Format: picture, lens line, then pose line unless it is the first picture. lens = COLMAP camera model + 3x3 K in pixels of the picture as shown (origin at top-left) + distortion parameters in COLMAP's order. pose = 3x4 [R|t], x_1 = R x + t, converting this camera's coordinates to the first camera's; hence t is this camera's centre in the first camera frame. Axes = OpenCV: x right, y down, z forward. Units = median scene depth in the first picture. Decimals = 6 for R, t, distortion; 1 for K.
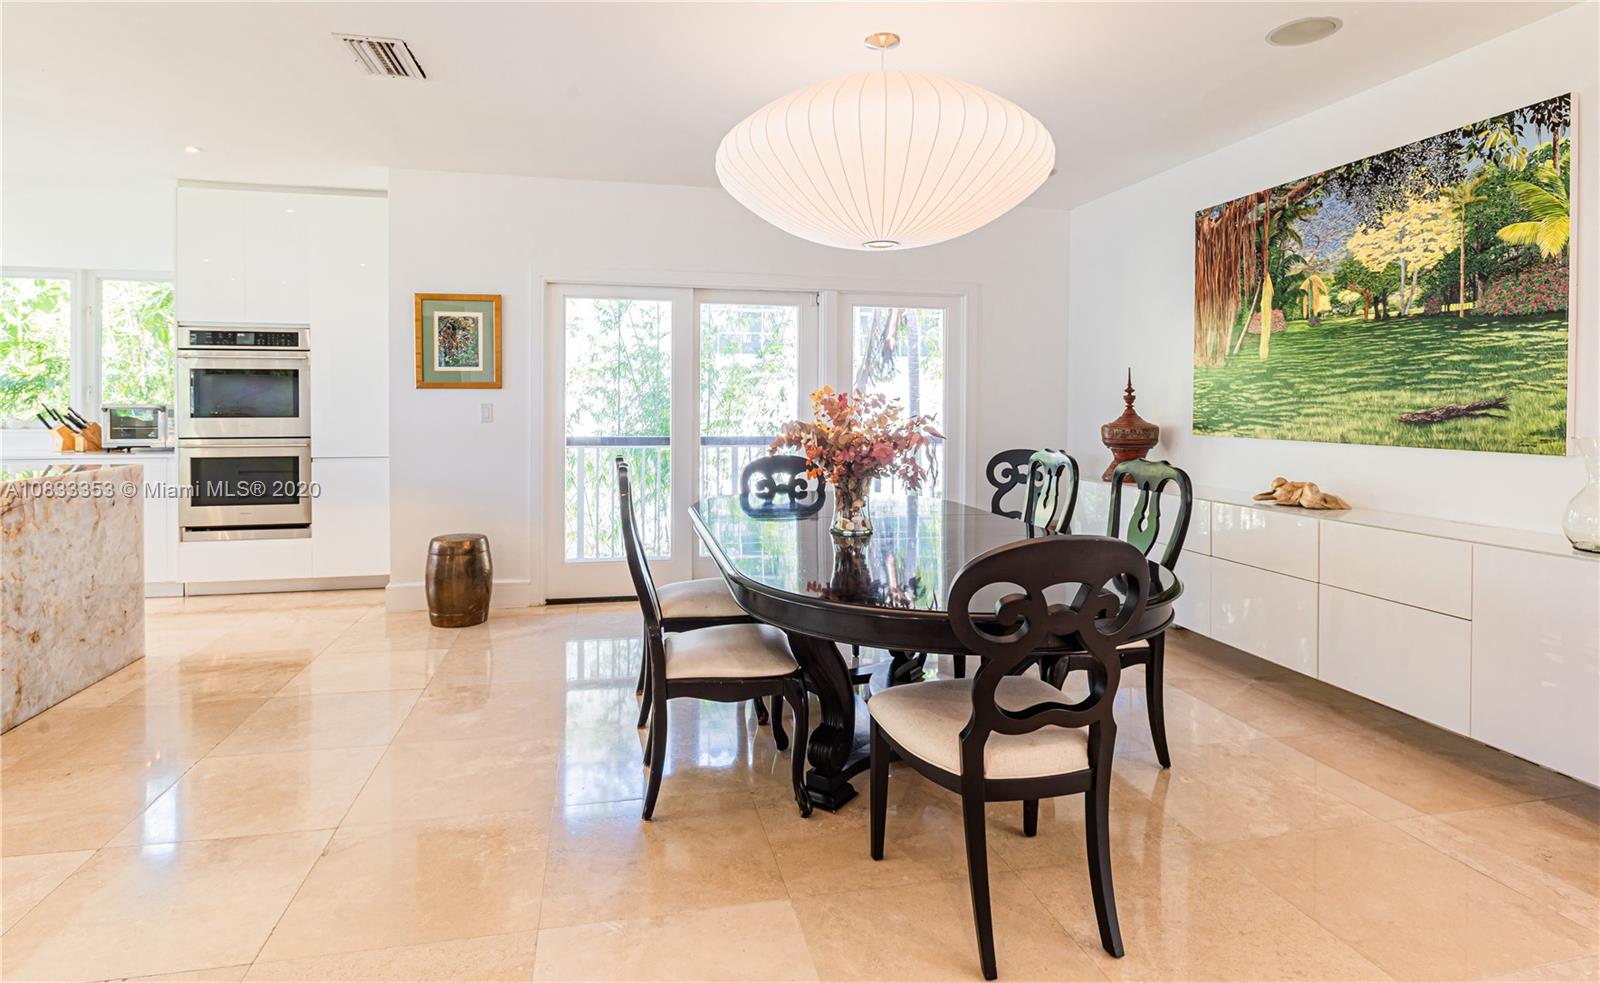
lens RADIAL K [[852.9, 0, 792.1], [0, 852.9, 405.5], [0, 0, 1]] dist [-0.010171, 0.004049]
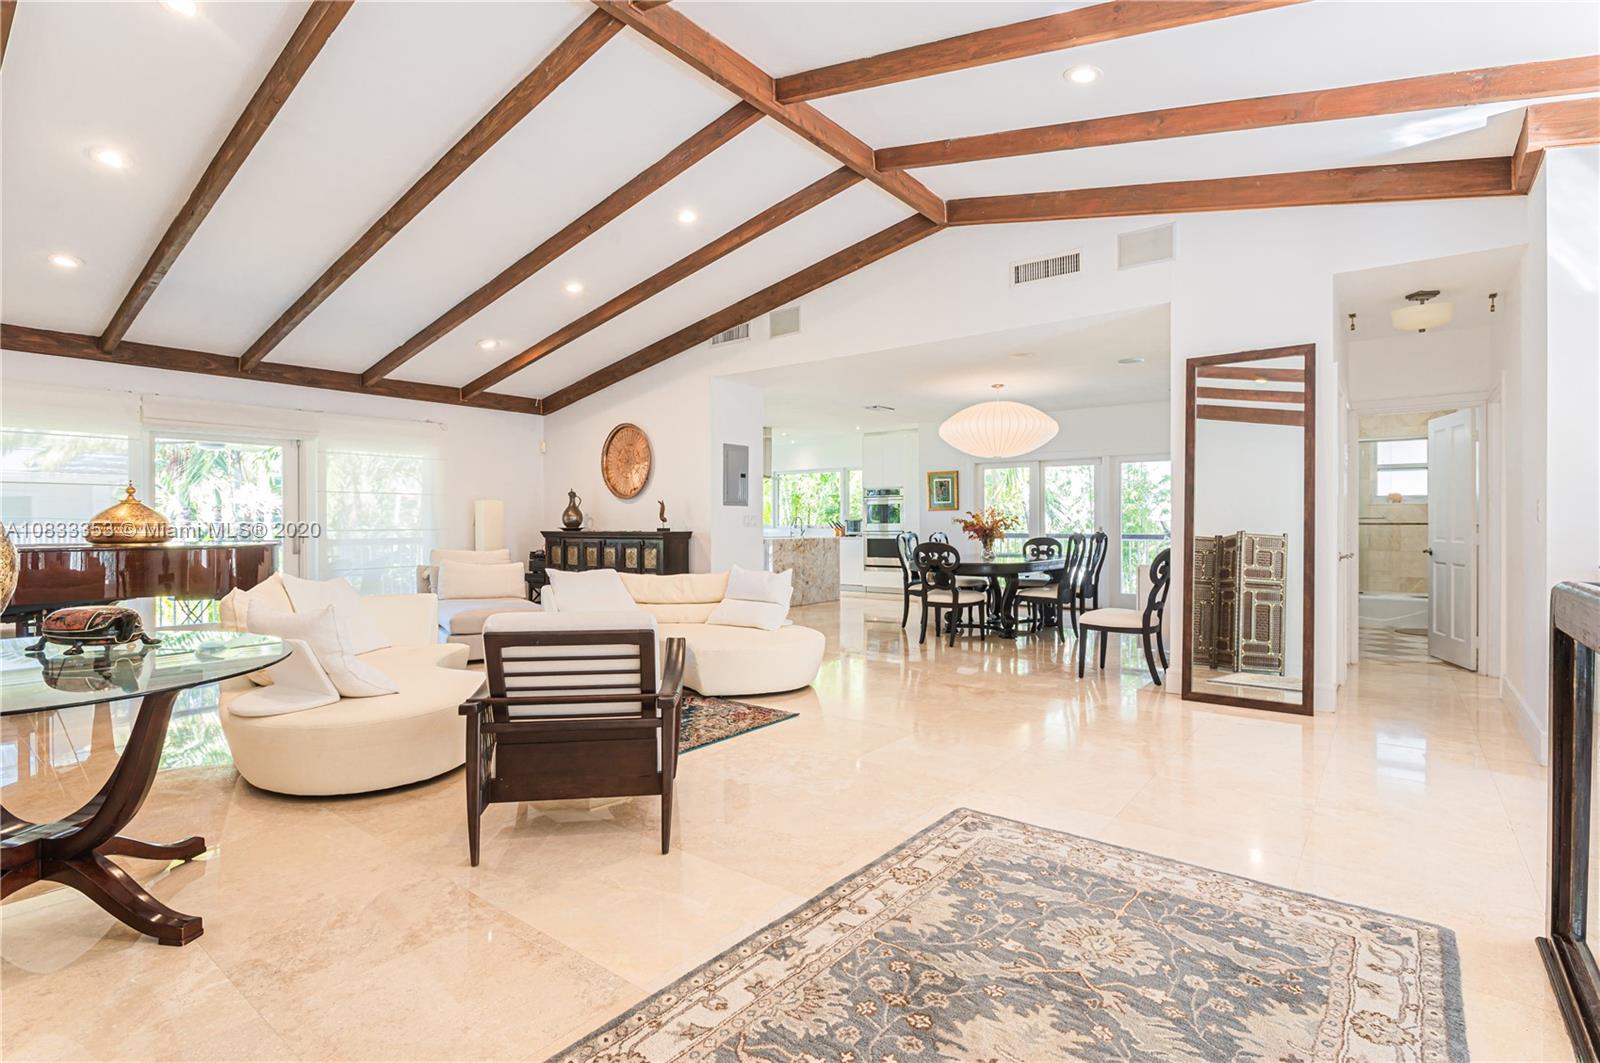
lens RADIAL K [[764.8, 0, 799.2], [0, 764.8, 527.8], [0, 0, 1]] dist [-0.014676, 0.001098]
pose [[0.639273, -0.001845, -0.768978, 1.103879], [0.002296, 0.999997, -0.000490, 0.032193], [0.768976, -0.001453, 0.639276, -0.765819]]
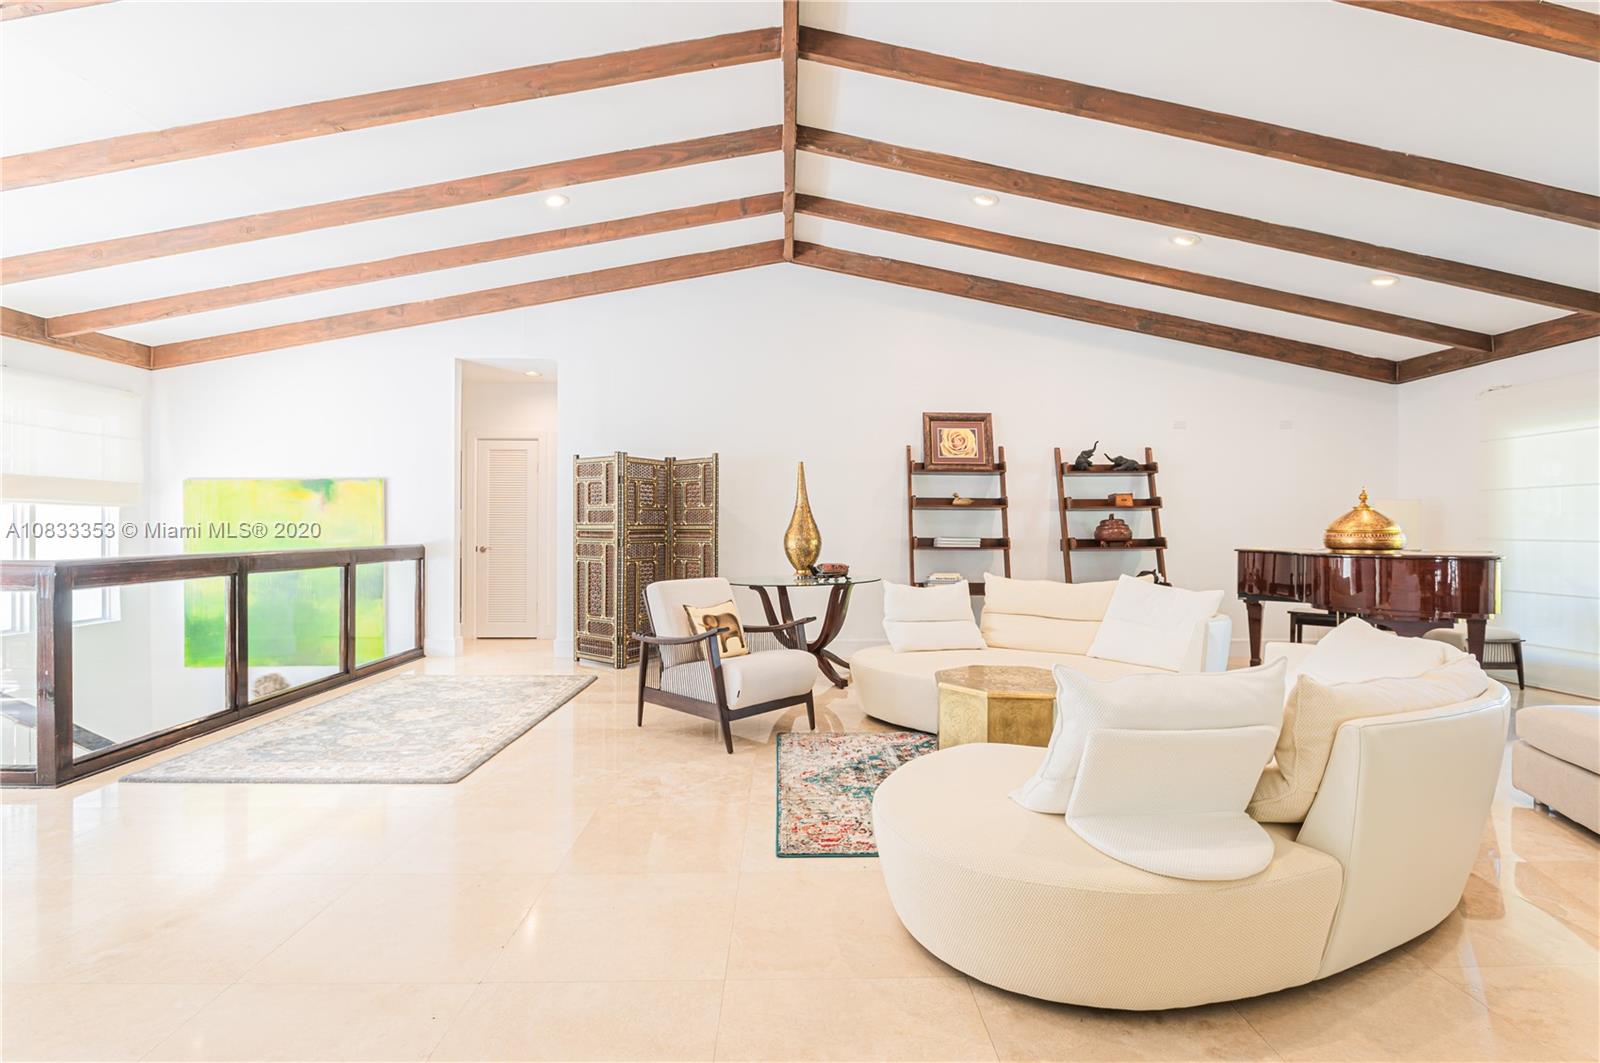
lens RADIAL K [[764.8, 0, 826.6], [0, 764.8, 530.7], [0, 0, 1]] dist [-0.014676, 0.001098]
pose [[-0.986594, -0.009746, 0.162905, 0.250678], [-0.008521, 0.999930, 0.008219, 0.021671], [-0.162974, 0.006720, -0.986608, 0.379289]]
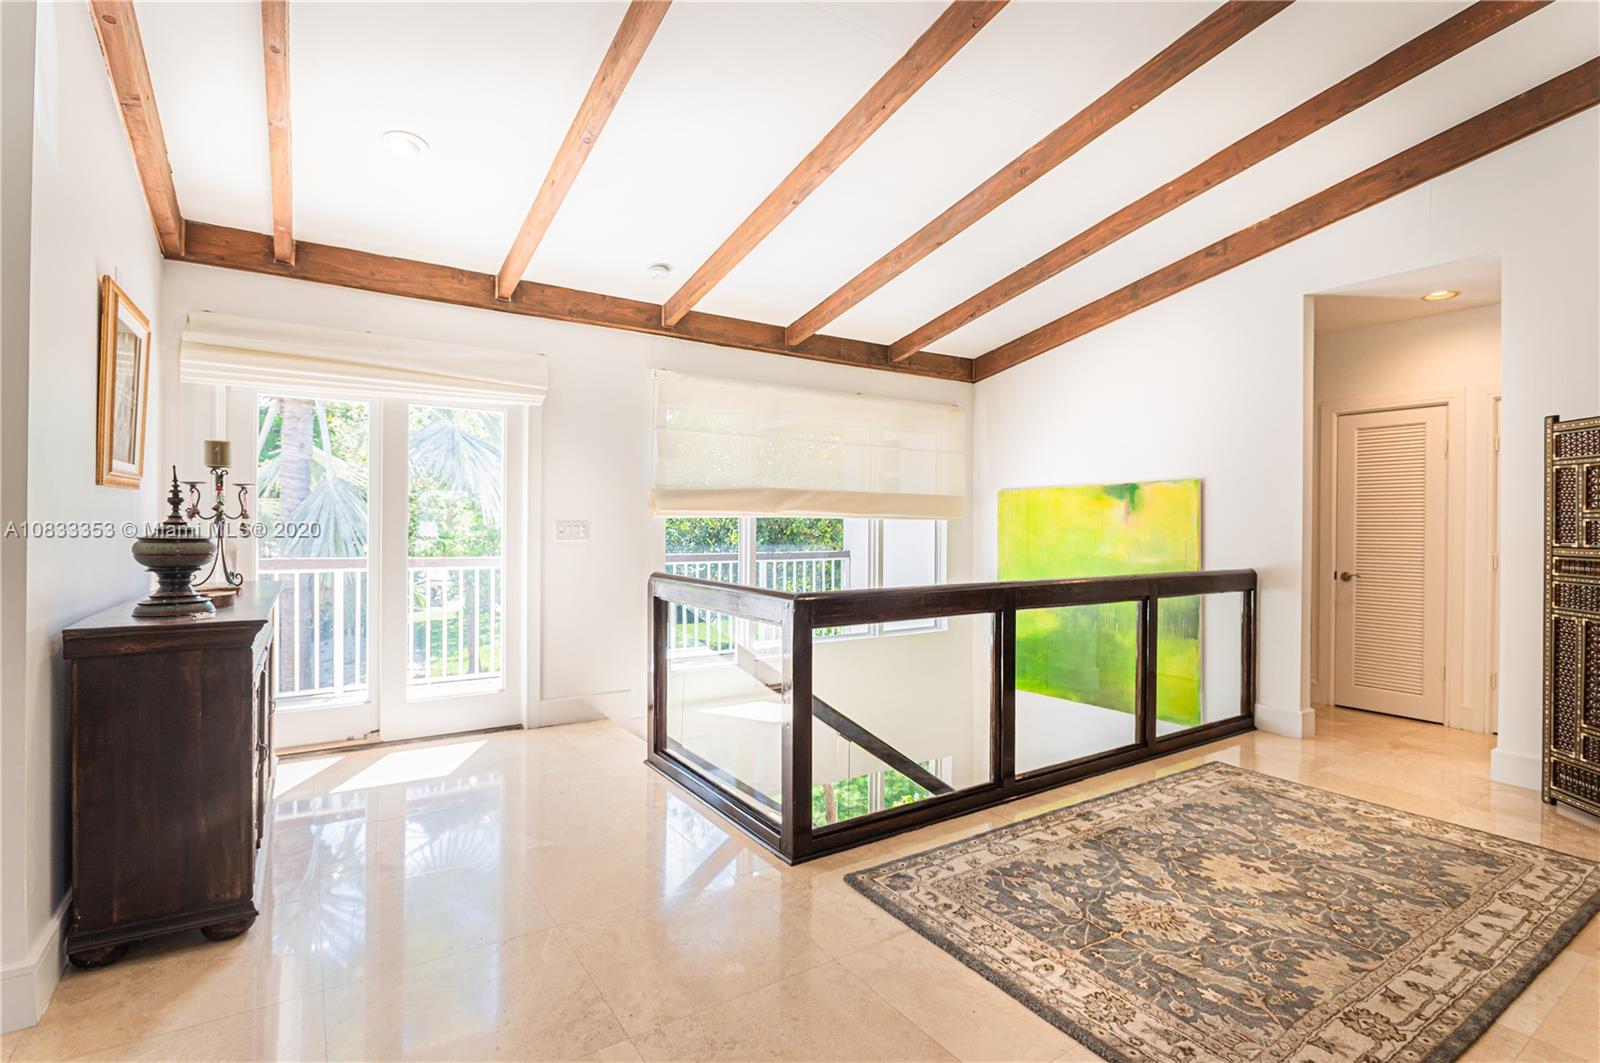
lens RADIAL K [[764.8, 0, 787.8], [0, 764.8, 524.8], [0, 0, 1]] dist [-0.014676, 0.001098]
pose [[-0.358145, -0.007158, 0.933638, 0.507601], [-0.005713, 0.999969, 0.005475, 0.004592], [-0.933648, -0.003373, -0.358175, 0.035874]]
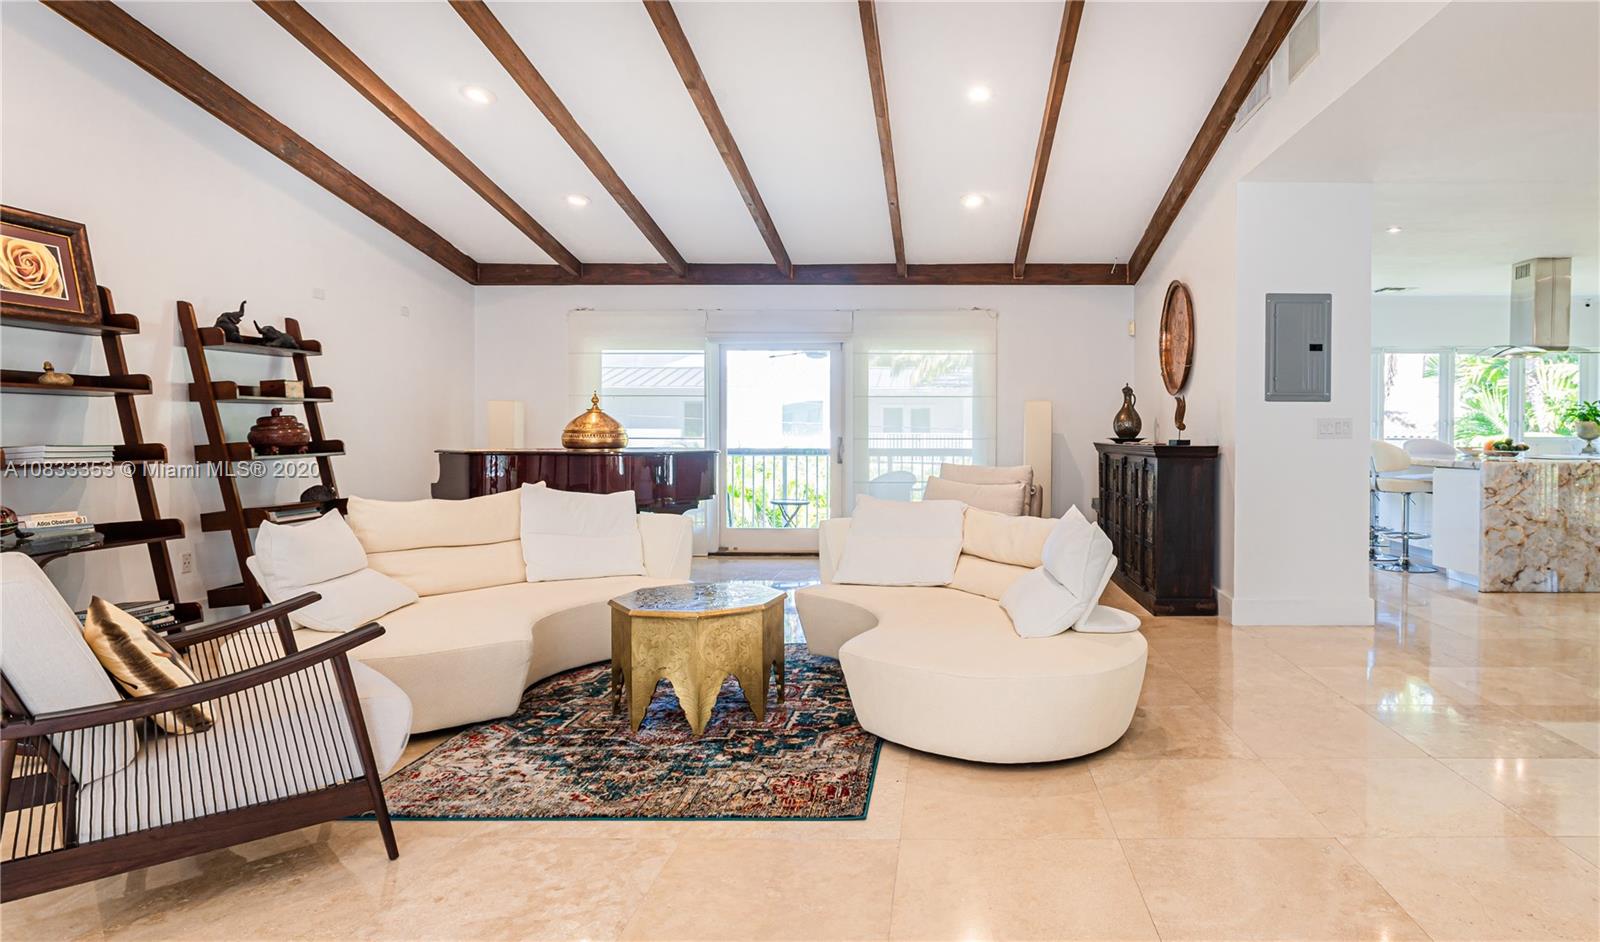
lens RADIAL K [[890.9, 0, 933.2], [0, 890.9, 453.9], [0, 0, 1]] dist [-0.014068, 0.002462]
pose [[-0.209643, 0.020495, -0.977563, 0.897720], [-0.007472, 0.999718, 0.022562, 0.025334], [0.977750, 0.012034, -0.209430, -0.006091]]
